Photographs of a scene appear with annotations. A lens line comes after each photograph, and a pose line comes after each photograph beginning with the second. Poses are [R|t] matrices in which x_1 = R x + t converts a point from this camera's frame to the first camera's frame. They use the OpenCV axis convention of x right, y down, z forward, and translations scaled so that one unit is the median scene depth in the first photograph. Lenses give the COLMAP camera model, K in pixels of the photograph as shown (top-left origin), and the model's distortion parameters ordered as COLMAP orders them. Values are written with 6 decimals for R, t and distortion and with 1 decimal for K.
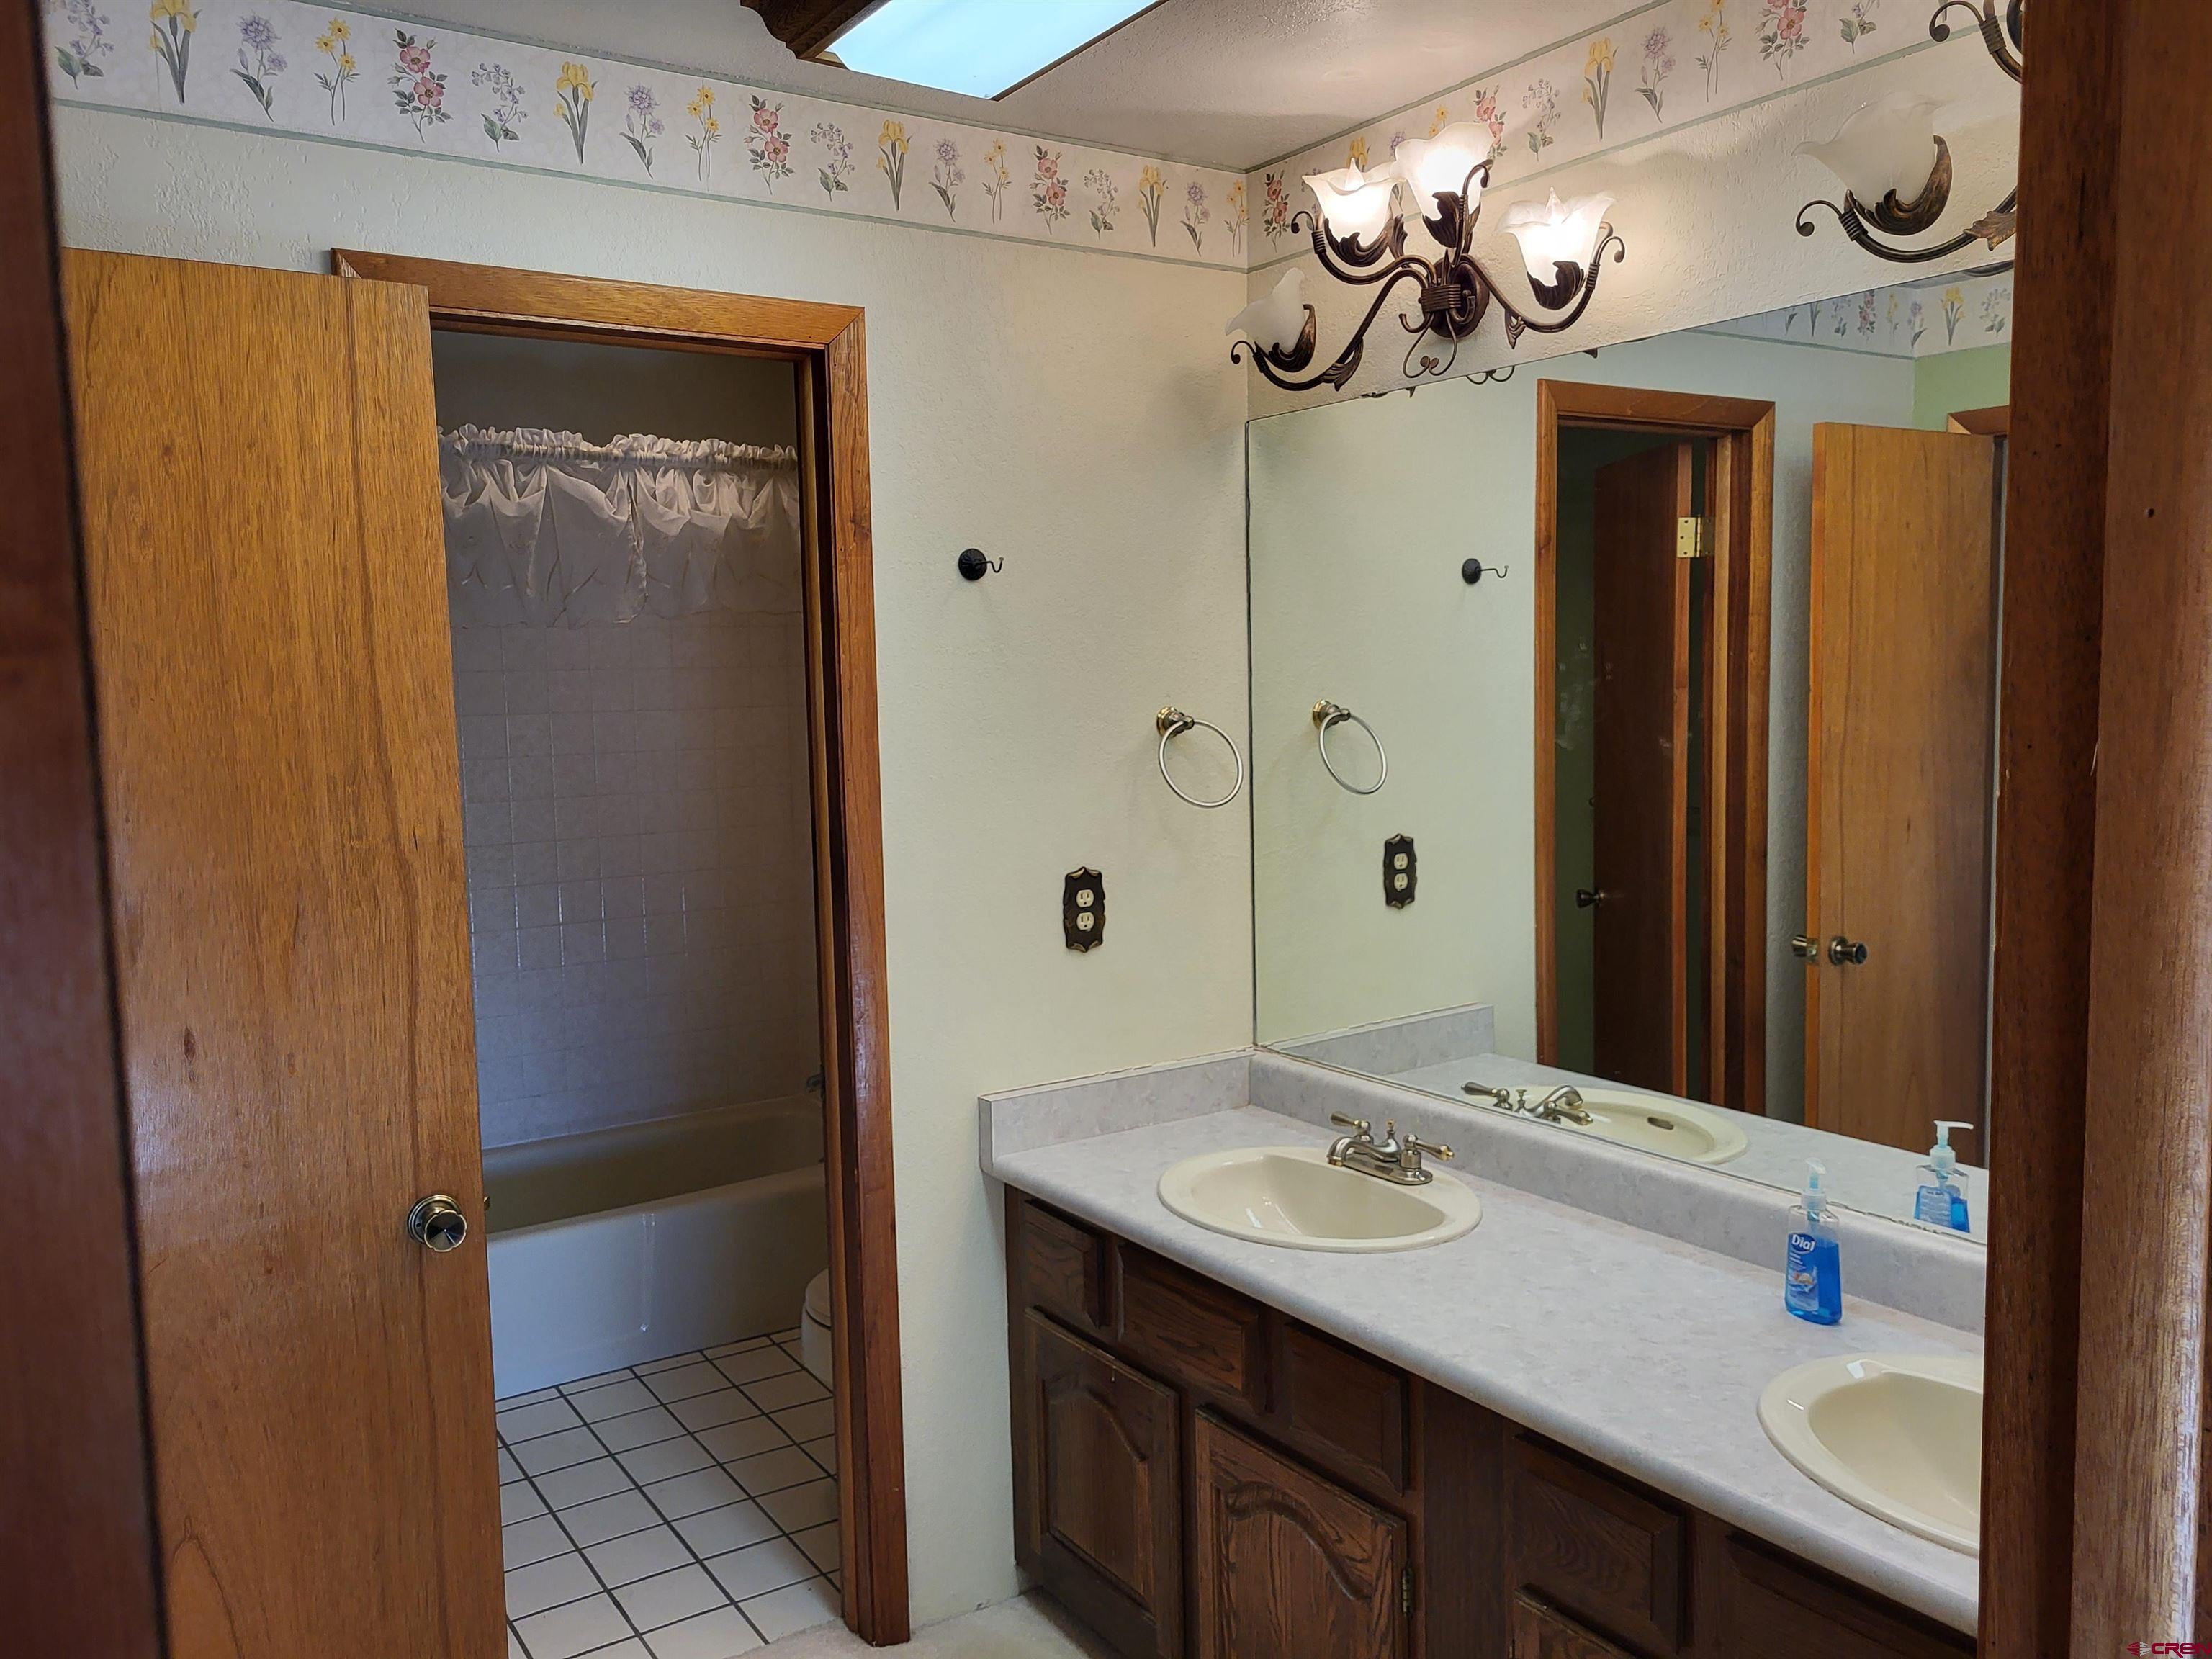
lens RADIAL K [[1722.9, 0, 1106.0], [0, 1722.9, 829.5], [0, 0, 1]] dist [0.056075, -0.010221]
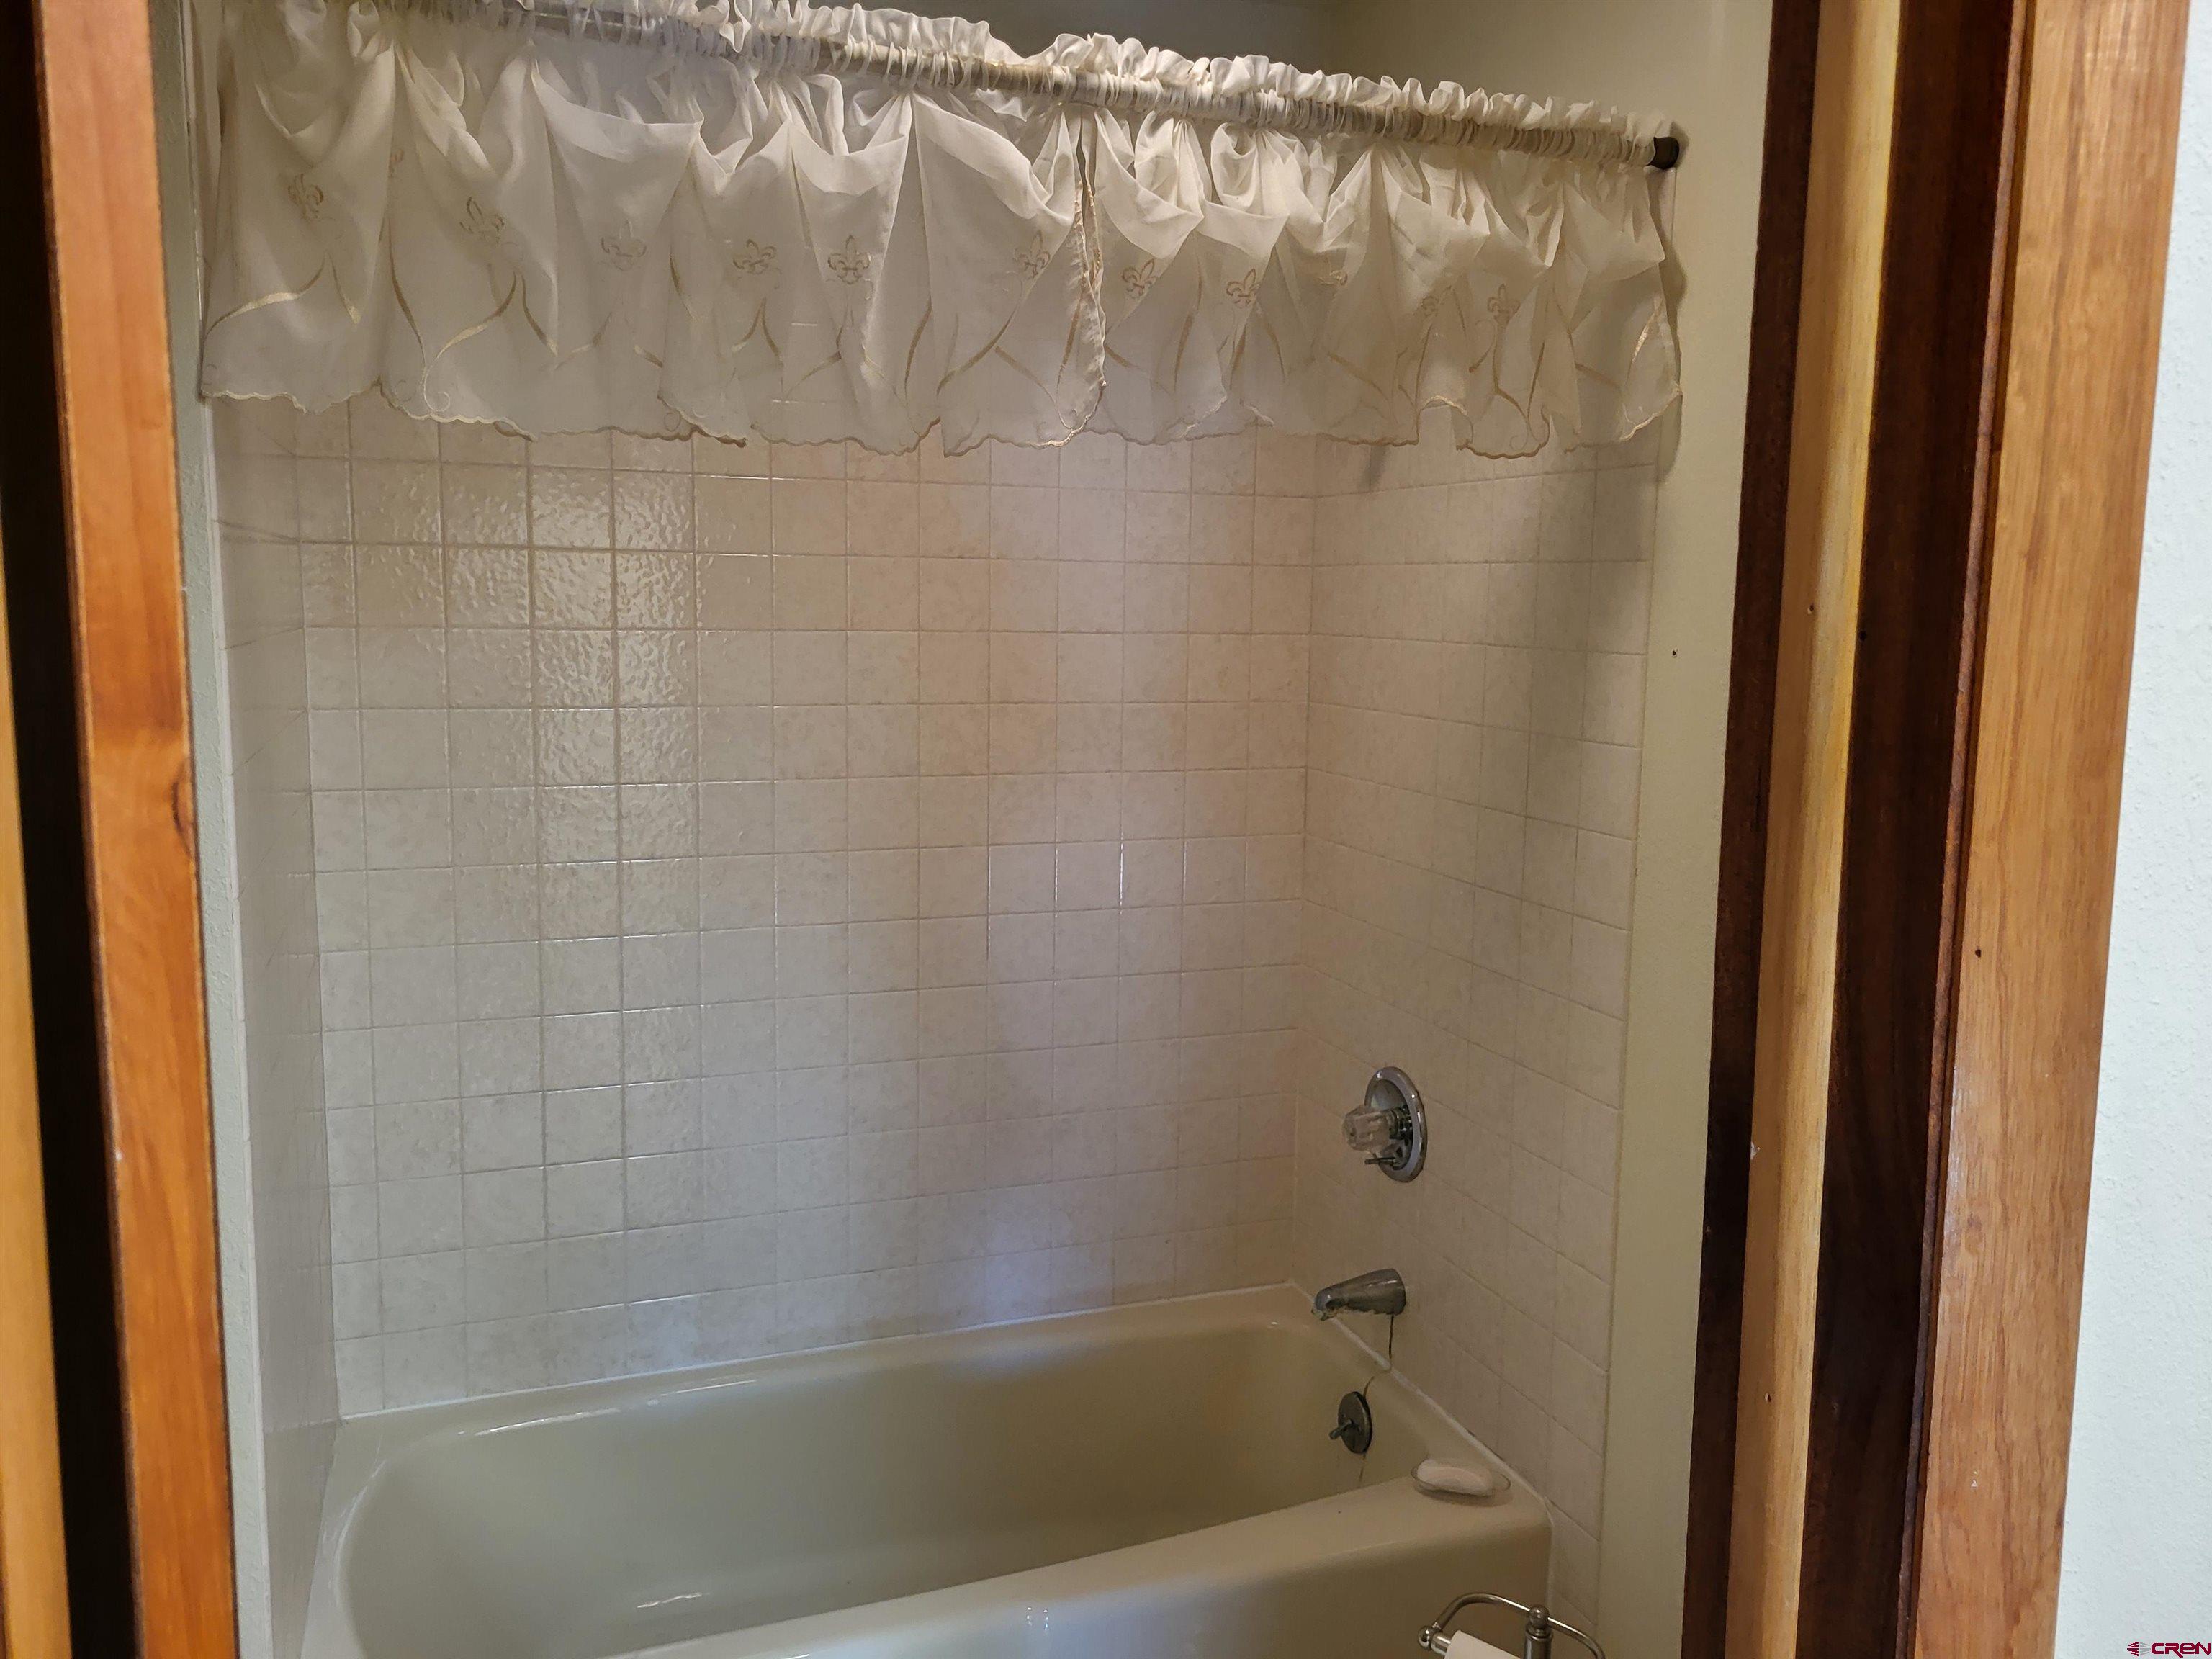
lens RADIAL K [[1722.9, 0, 1106.0], [0, 1722.9, 829.5], [0, 0, 1]] dist [0.056075, -0.010221]
pose [[0.973127, 0.062742, -0.221554, -0.152860], [-0.054521, 0.997585, 0.043036, -0.035739], [0.223720, -0.029800, 0.974198, 0.538677]]
